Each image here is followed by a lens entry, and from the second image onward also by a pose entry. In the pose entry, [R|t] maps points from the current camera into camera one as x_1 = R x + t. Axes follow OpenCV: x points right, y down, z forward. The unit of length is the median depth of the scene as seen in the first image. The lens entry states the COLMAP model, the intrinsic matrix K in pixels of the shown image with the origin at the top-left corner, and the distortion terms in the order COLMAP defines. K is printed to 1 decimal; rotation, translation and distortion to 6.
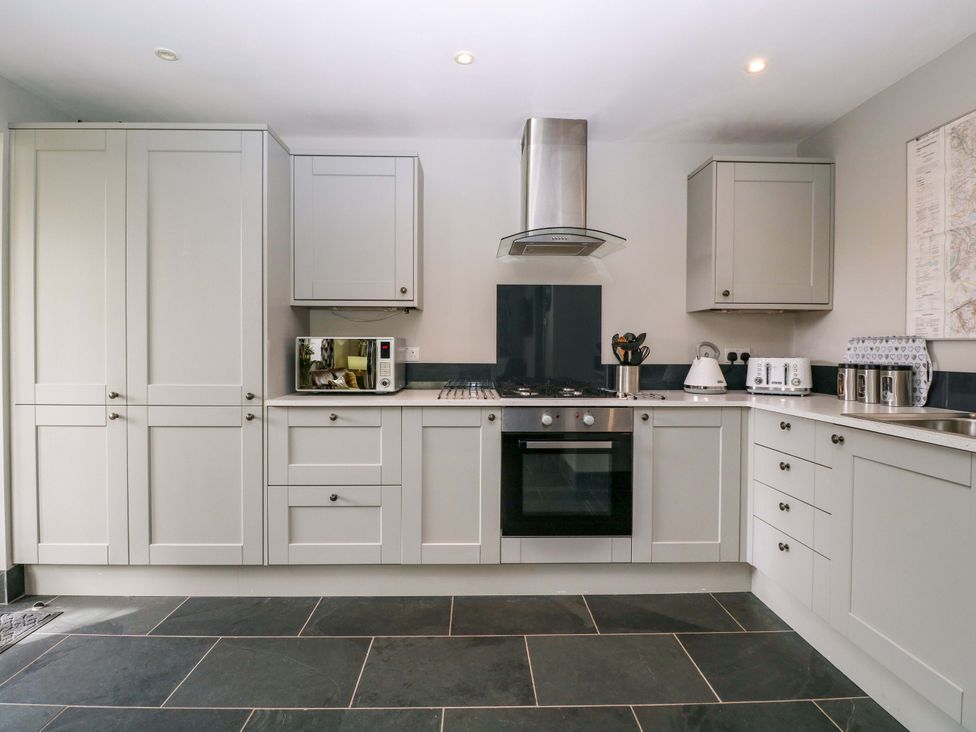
lens RADIAL K [[505.2, 0, 485.3], [0, 505.2, 356.6], [0, 0, 1]] dist [0.000095, -0.014423]
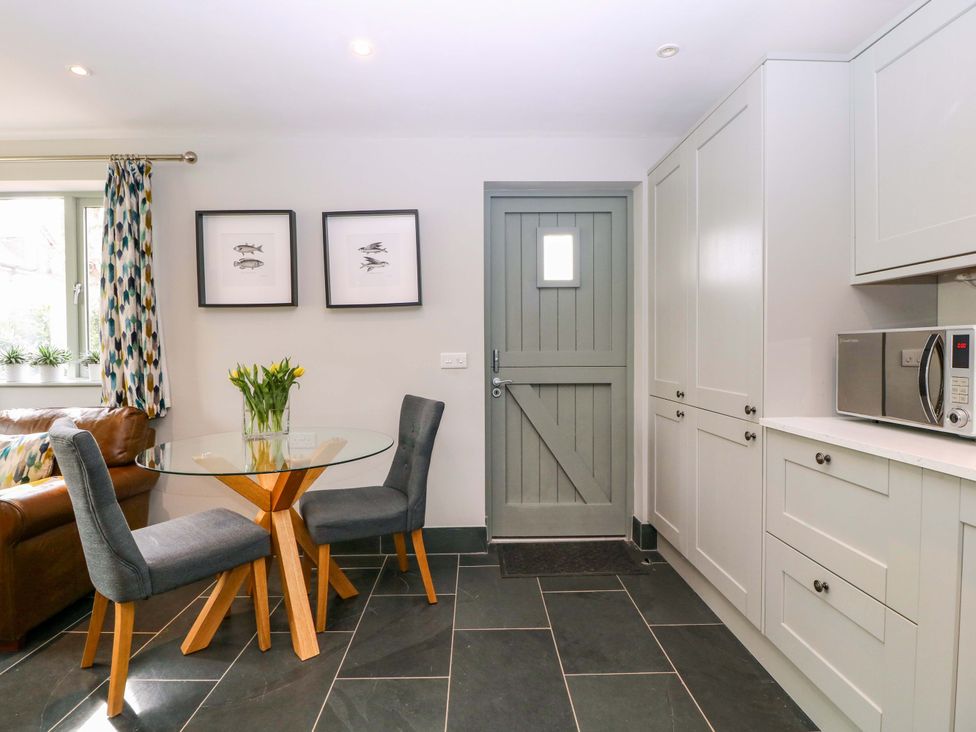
lens RADIAL K [[505.2, 0, 485.3], [0, 505.2, 356.6], [0, 0, 1]] dist [0.000095, -0.014423]
pose [[-0.005925, 0.010842, -0.999924, 0.317893], [-0.009838, 0.999892, 0.010899, -0.008992], [0.999934, 0.009902, -0.005818, 0.571861]]
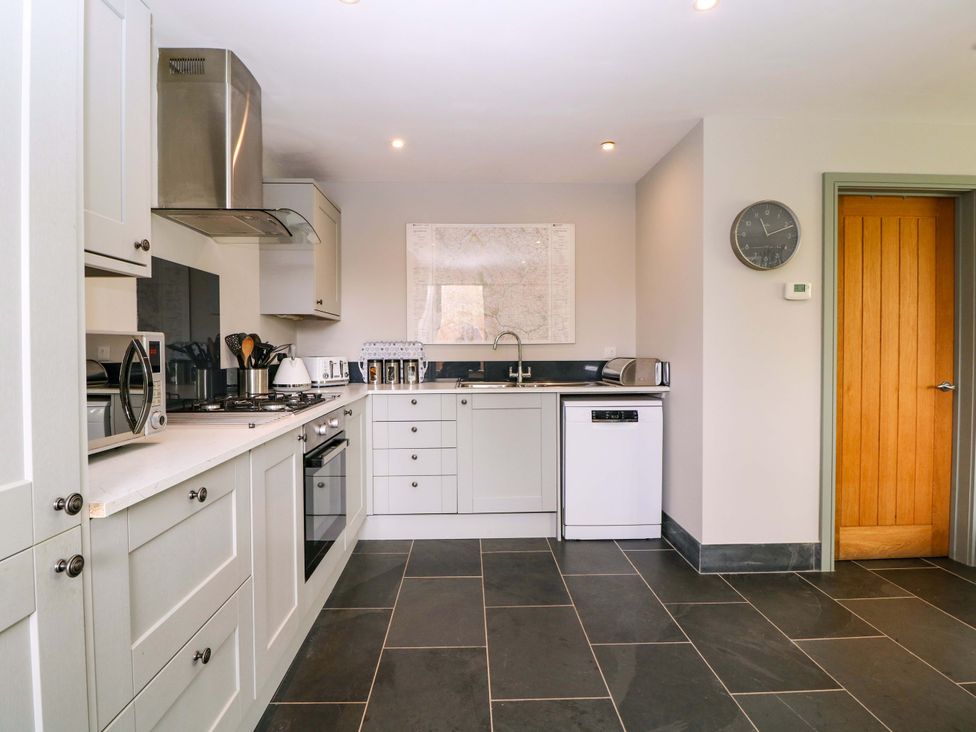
lens RADIAL K [[504.7, 0, 484.5], [0, 504.7, 360.0], [0, 0, 1]] dist [0.000077, 0.000286]
pose [[-0.007562, -0.026962, 0.999608, -0.773332], [0.018000, 0.999471, 0.027094, -0.019234], [-0.999809, 0.018198, -0.007073, 0.709820]]
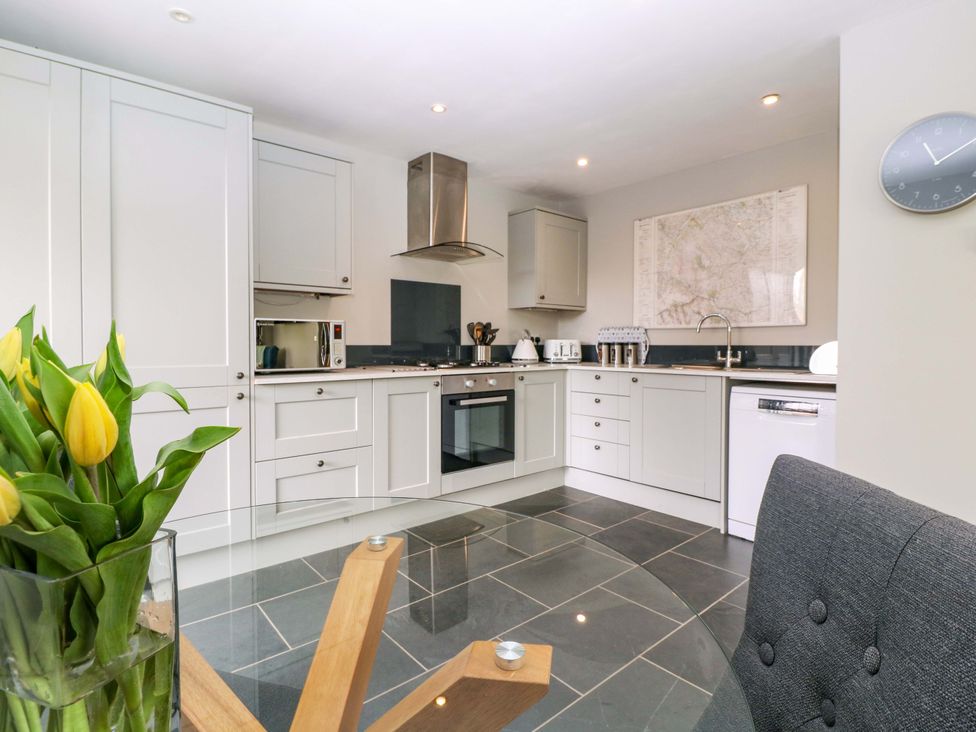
lens RADIAL K [[505.2, 0, 485.3], [0, 505.2, 356.6], [0, 0, 1]] dist [0.000095, -0.014423]
pose [[0.775630, -0.020191, 0.630865, -0.700894], [0.010800, 0.999766, 0.018719, 0.026317], [-0.631096, -0.007706, 0.775666, -0.086861]]
